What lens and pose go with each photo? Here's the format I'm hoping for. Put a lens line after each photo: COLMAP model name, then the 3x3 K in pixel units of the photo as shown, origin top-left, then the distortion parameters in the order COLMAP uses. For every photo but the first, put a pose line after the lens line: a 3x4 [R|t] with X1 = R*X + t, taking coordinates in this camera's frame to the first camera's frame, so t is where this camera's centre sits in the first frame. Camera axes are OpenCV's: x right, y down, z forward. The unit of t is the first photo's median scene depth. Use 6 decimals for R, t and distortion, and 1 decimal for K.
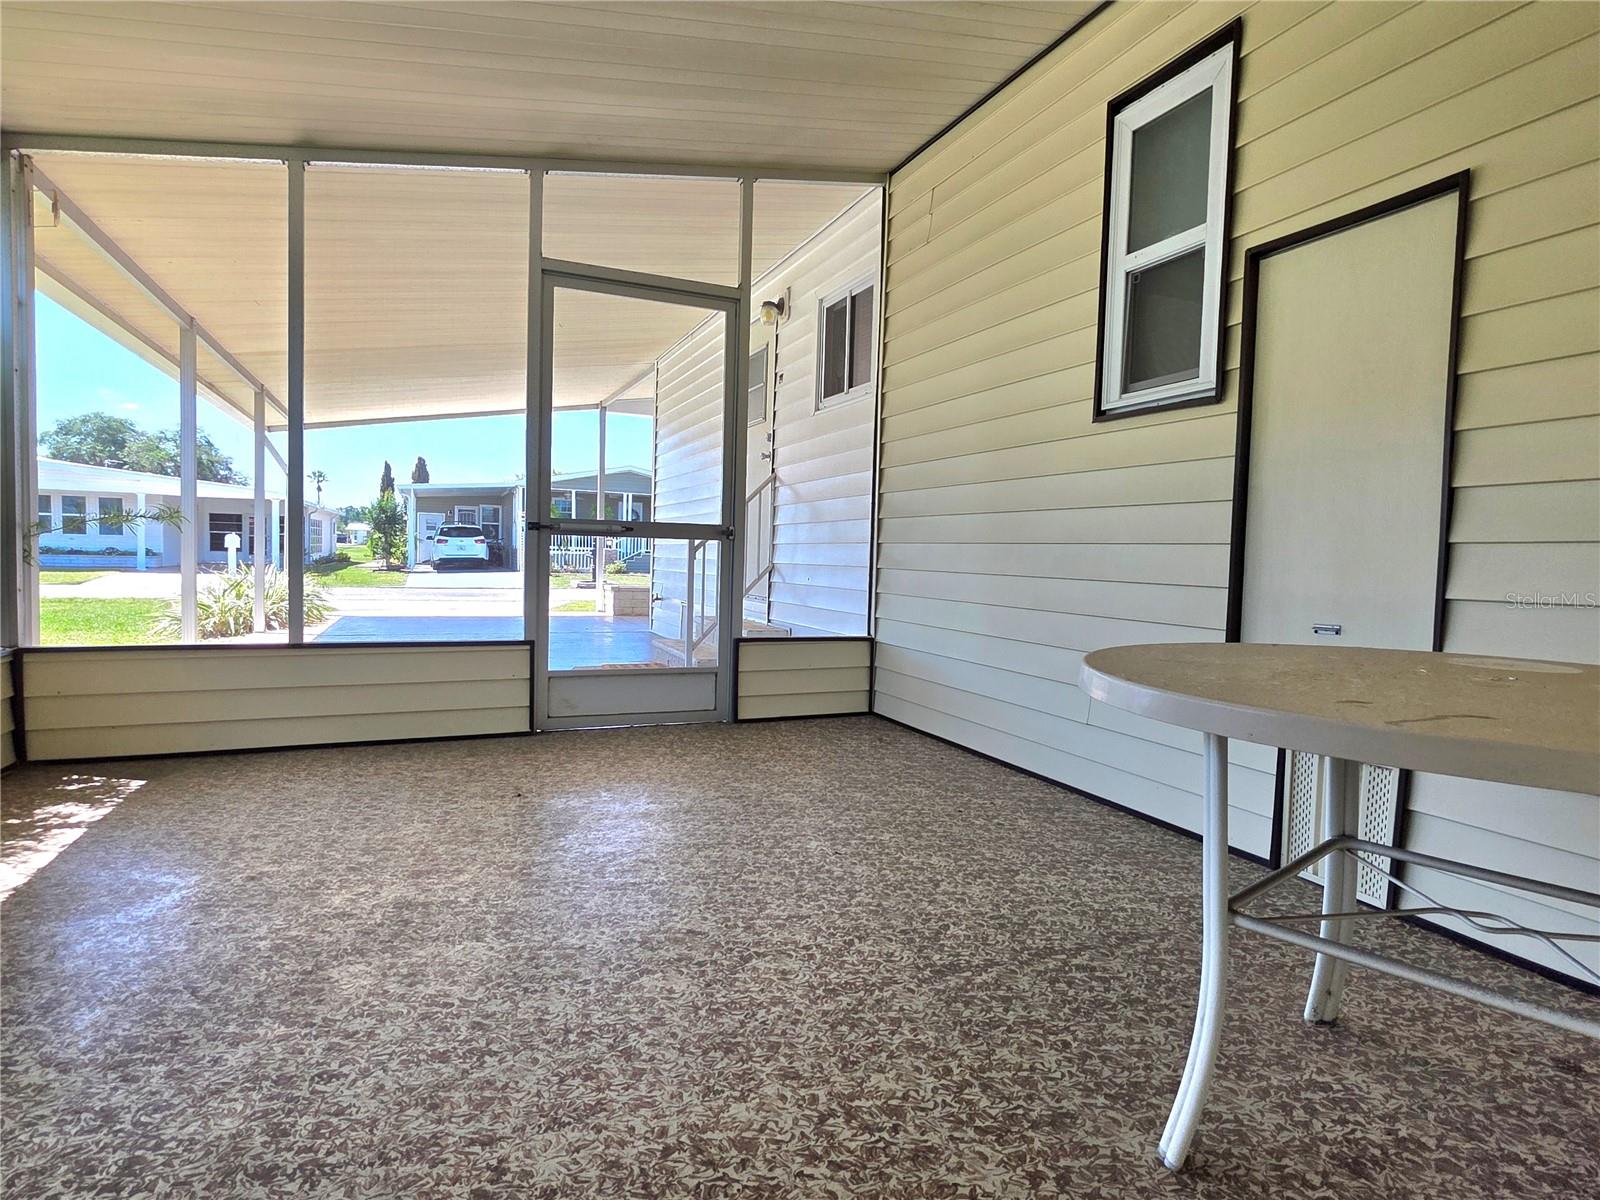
lens RADIAL K [[892.7, 0, 813.0], [0, 892.7, 607.7], [0, 0, 1]] dist [-0.002910, -0.000678]
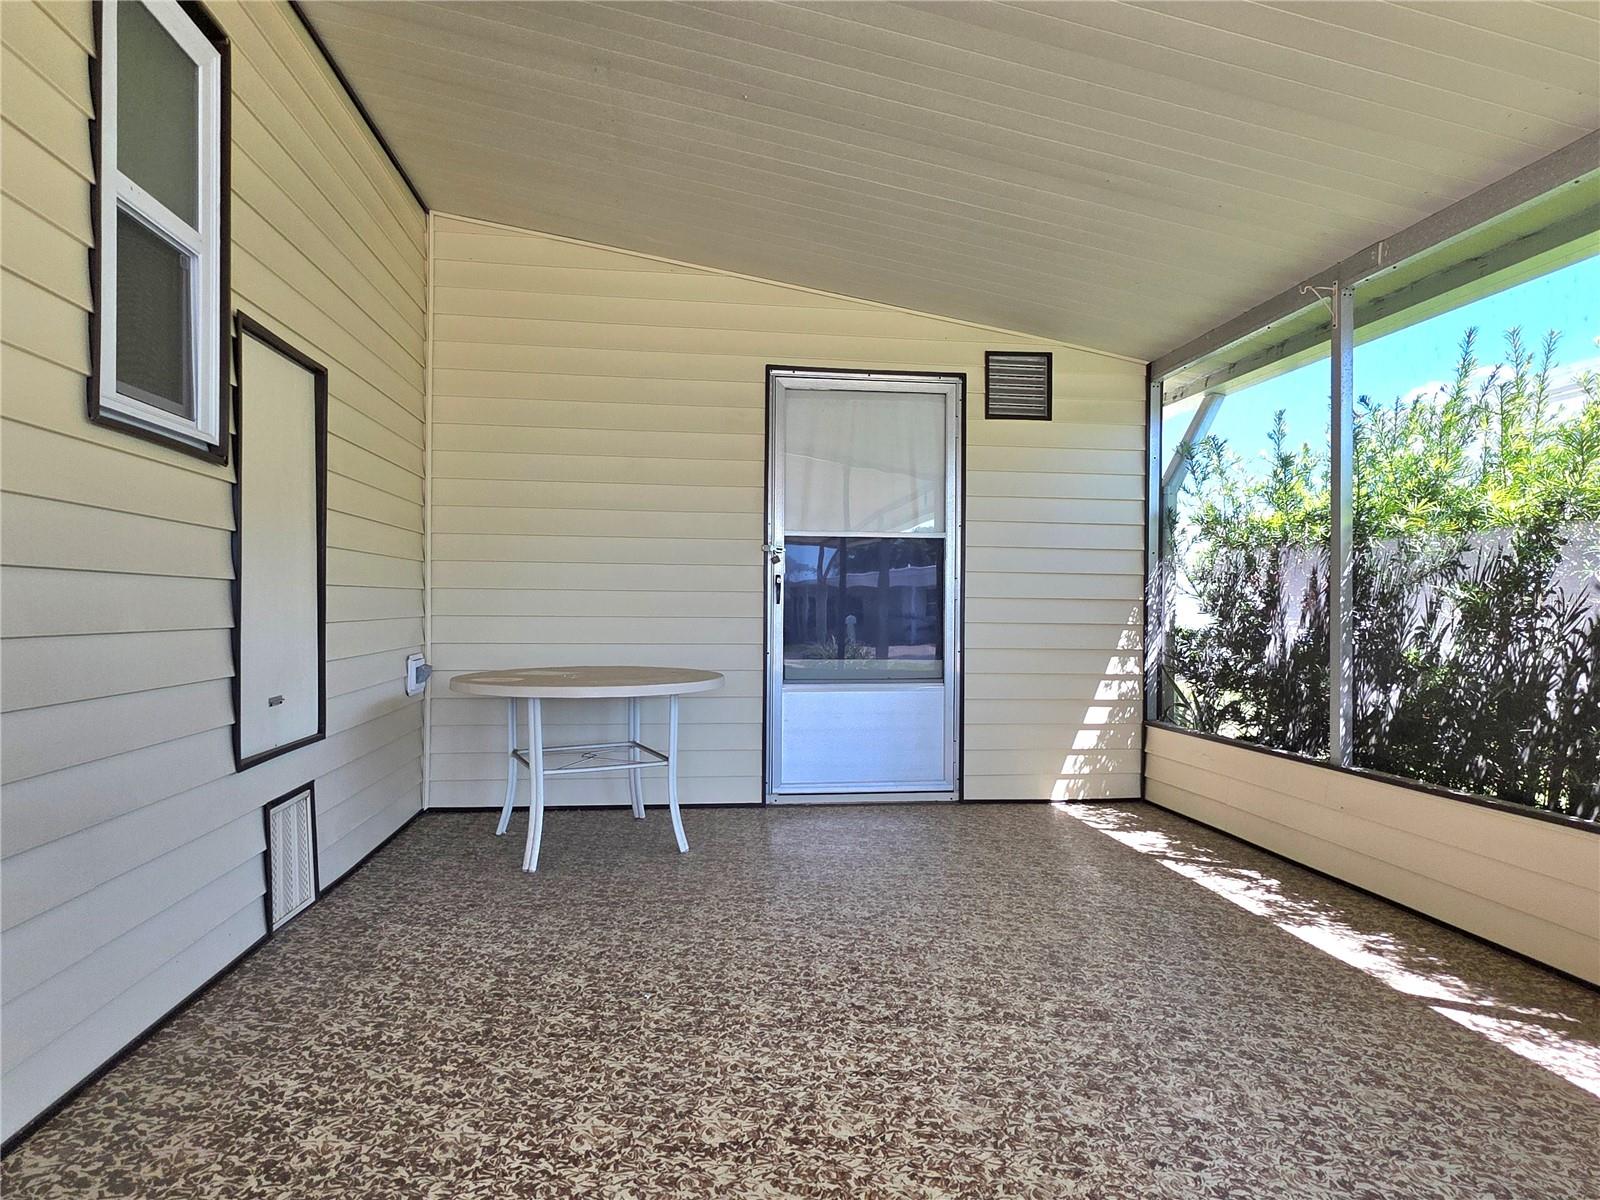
lens RADIAL K [[892.7, 0, 813.0], [0, 892.7, 607.7], [0, 0, 1]] dist [-0.002910, -0.000678]
pose [[-0.965647, -0.036630, 0.257264, -0.364854], [-0.020548, 0.997678, 0.064928, -0.180018], [-0.259045, 0.057411, -0.964158, 1.903342]]
